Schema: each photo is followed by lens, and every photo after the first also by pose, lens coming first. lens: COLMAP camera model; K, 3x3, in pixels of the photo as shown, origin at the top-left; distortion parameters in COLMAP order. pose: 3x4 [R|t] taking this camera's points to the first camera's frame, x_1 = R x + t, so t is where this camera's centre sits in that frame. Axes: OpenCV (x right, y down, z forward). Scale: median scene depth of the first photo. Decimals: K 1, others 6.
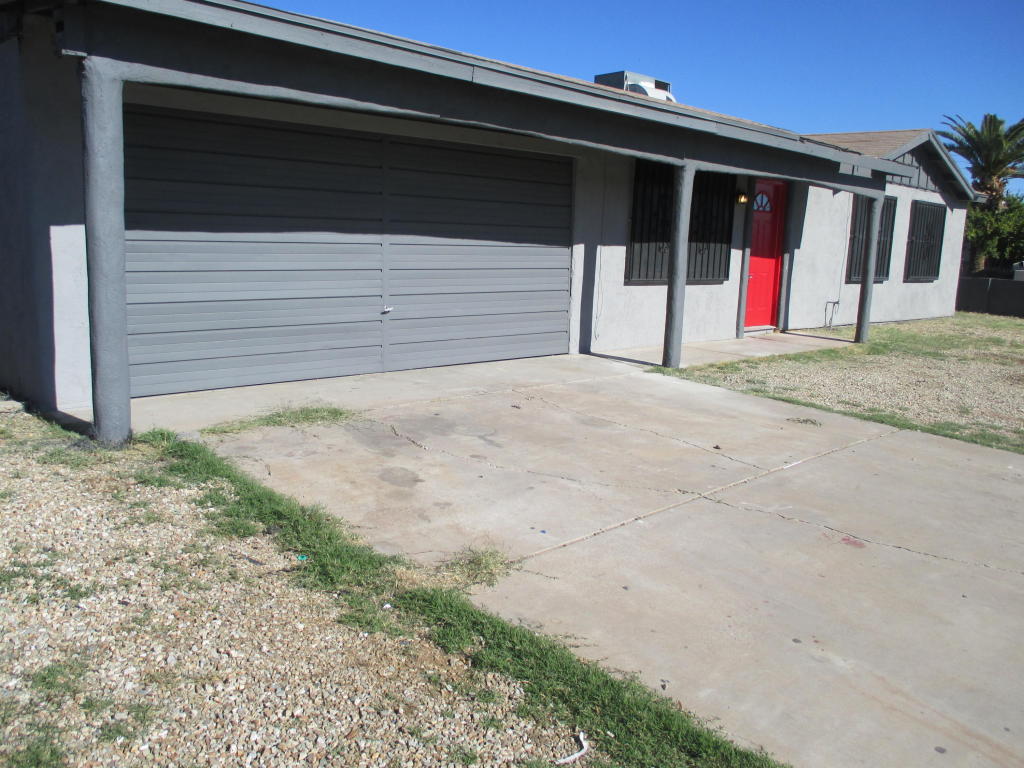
lens RADIAL K [[849.5, 0, 512.0], [0, 849.5, 384.0], [0, 0, 1]] dist [-0.020586, -0.010448]
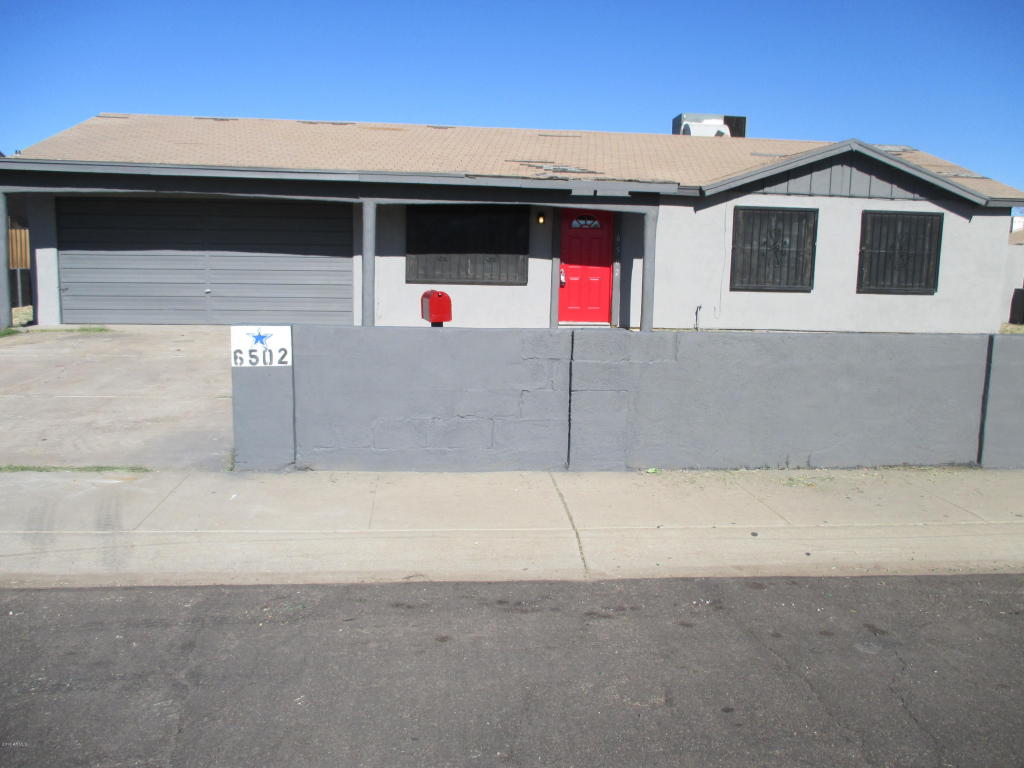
lens RADIAL K [[849.5, 0, 512.0], [0, 849.5, 384.0], [0, 0, 1]] dist [-0.020586, -0.010448]
pose [[0.786320, 0.063269, -0.614571, 1.086797], [-0.094906, 0.995306, -0.018964, 0.061983], [0.610486, 0.073239, 0.788633, -0.033143]]
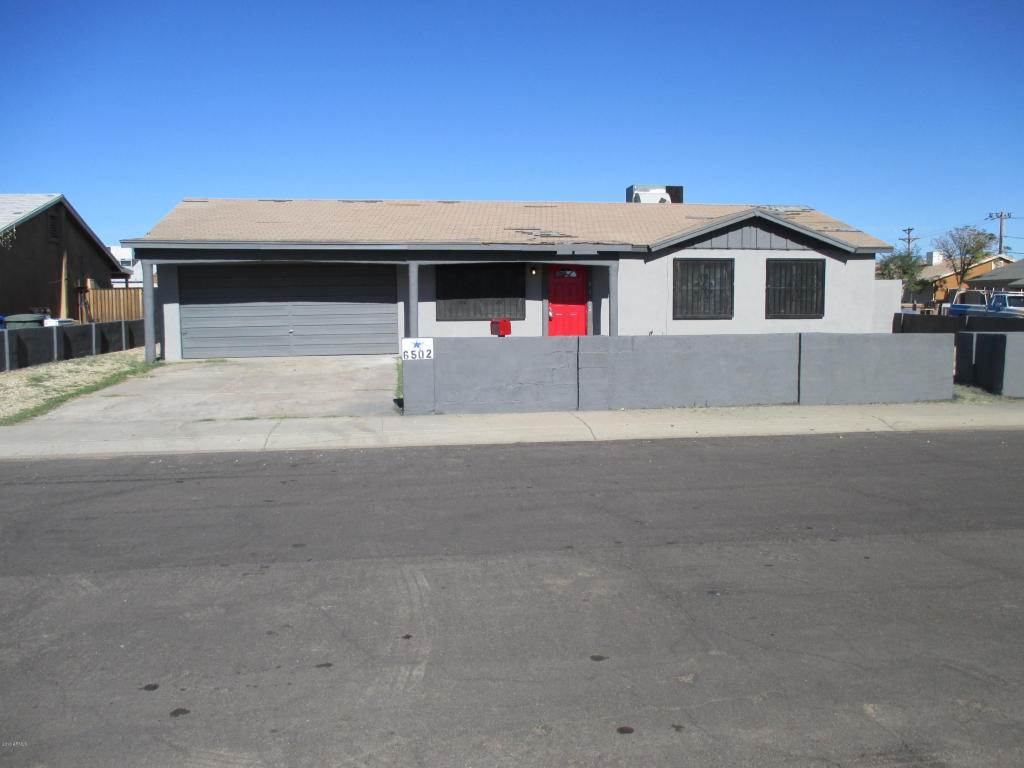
lens RADIAL K [[850.9, 0, 512.0], [0, 850.9, 384.0], [0, 0, 1]] dist [-0.032045, -0.001741]
pose [[0.812348, 0.005835, -0.583144, 1.319032], [-0.059046, 0.995634, -0.072292, 0.150731], [0.580176, 0.093159, 0.809146, -0.460915]]
